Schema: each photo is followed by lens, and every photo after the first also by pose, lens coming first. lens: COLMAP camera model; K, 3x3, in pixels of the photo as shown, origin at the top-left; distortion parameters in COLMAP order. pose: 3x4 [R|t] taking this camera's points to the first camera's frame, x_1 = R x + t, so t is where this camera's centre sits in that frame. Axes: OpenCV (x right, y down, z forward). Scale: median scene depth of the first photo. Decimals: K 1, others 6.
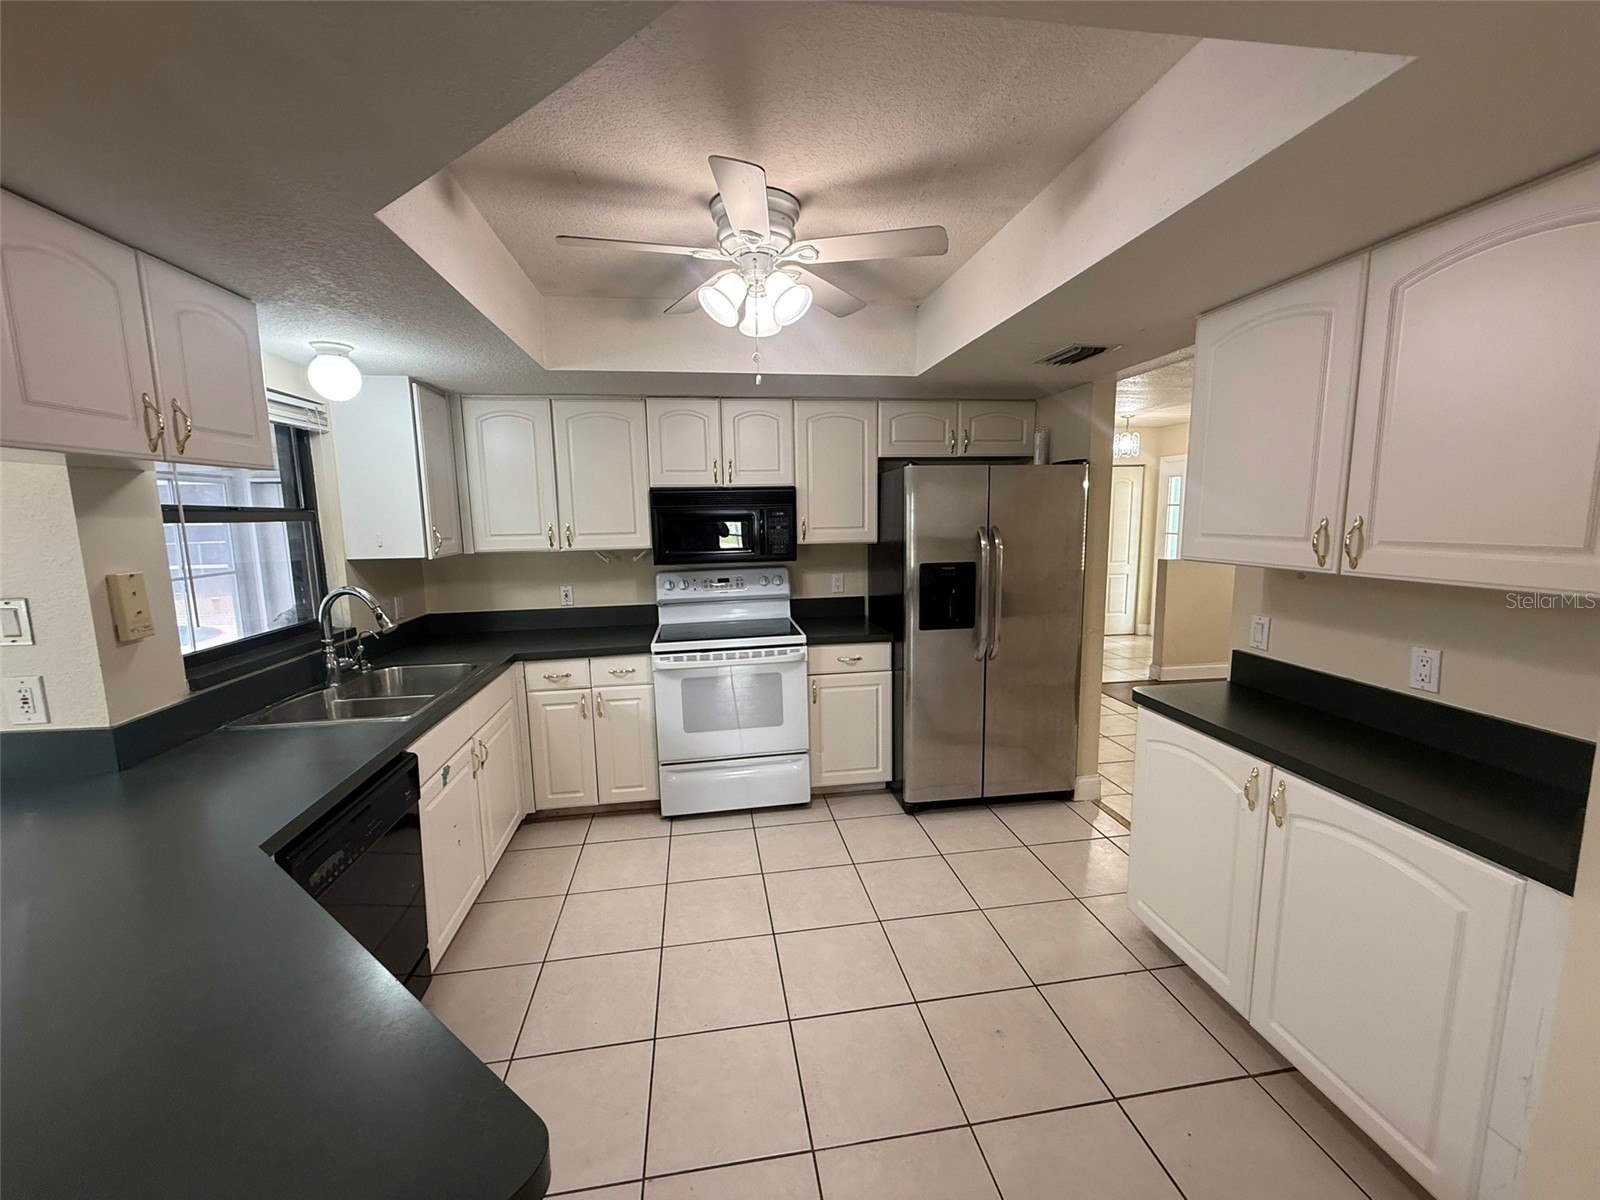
lens RADIAL K [[640.5, 0, 798.8], [0, 640.5, 602.6], [0, 0, 1]] dist [0.001858, 0.000502]
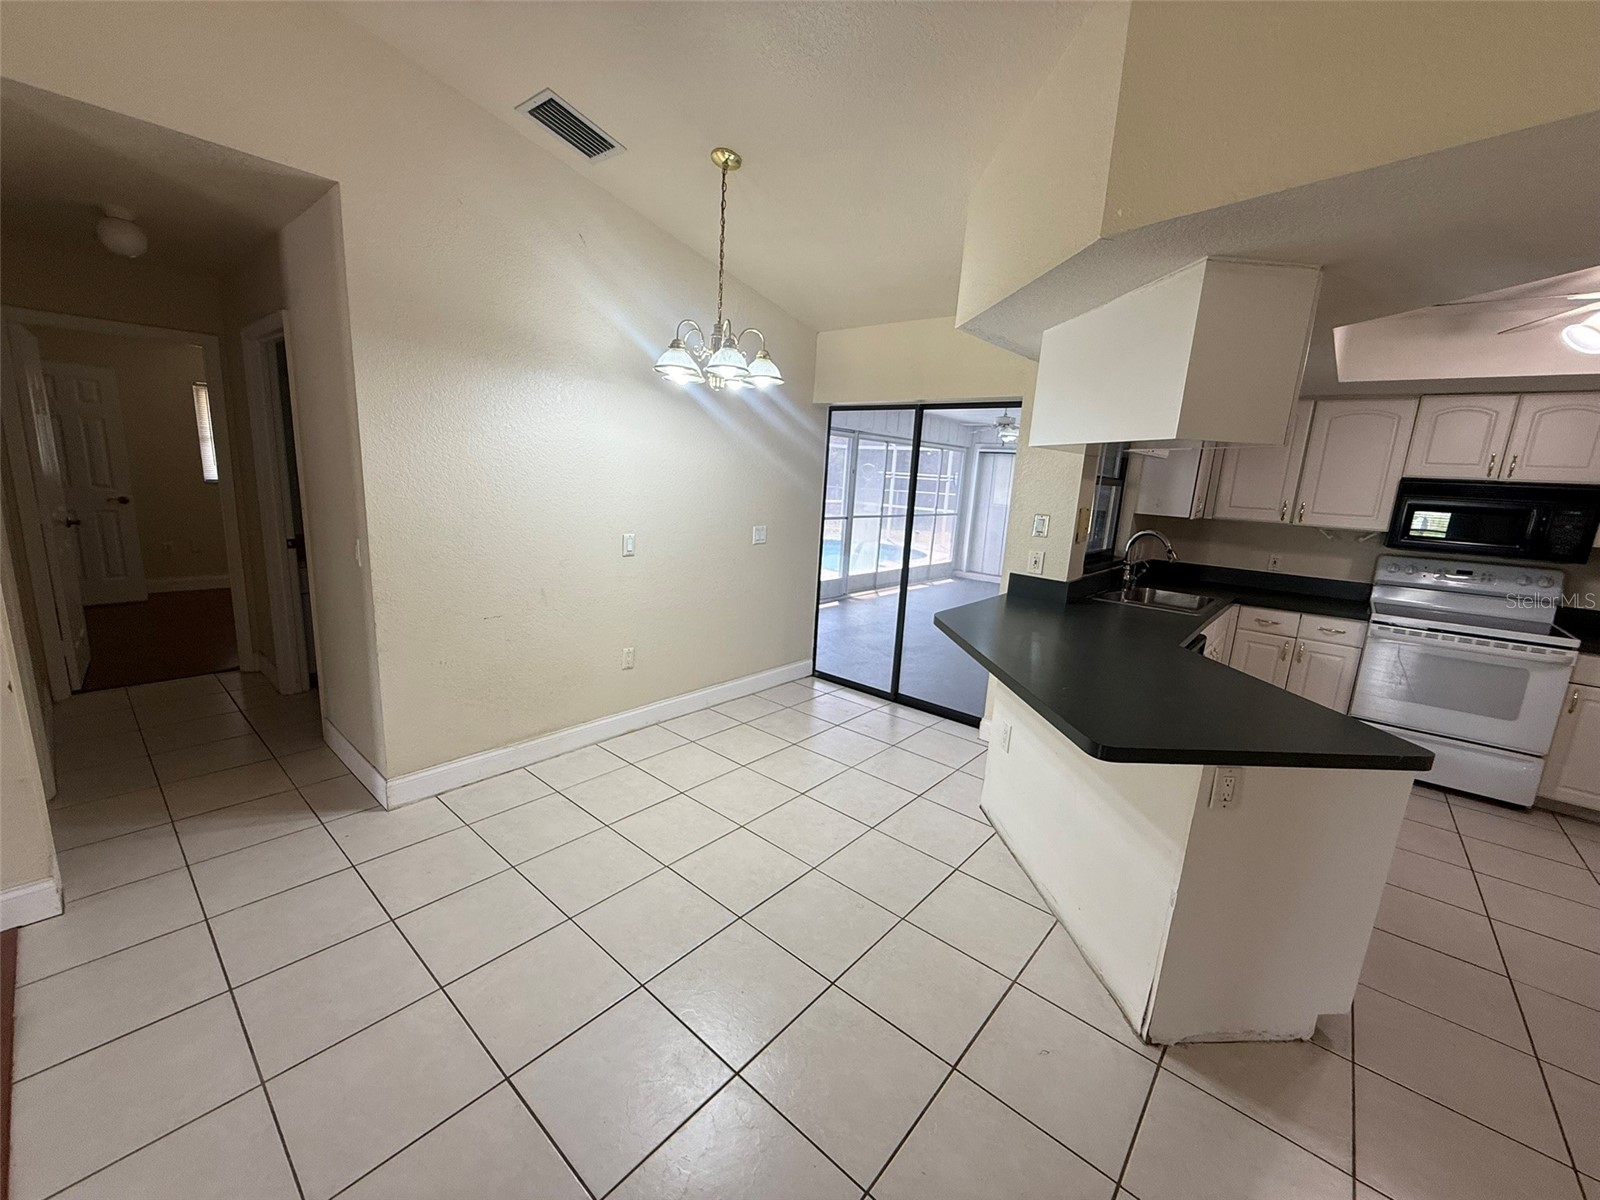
lens RADIAL K [[640.5, 0, 798.4], [0, 640.5, 596.7], [0, 0, 1]] dist [0.001858, 0.000502]
pose [[0.647323, 0.200369, -0.735408, -0.051237], [-0.173199, 0.978257, 0.114082, 0.078957], [0.742277, 0.053523, 0.667952, -0.519671]]
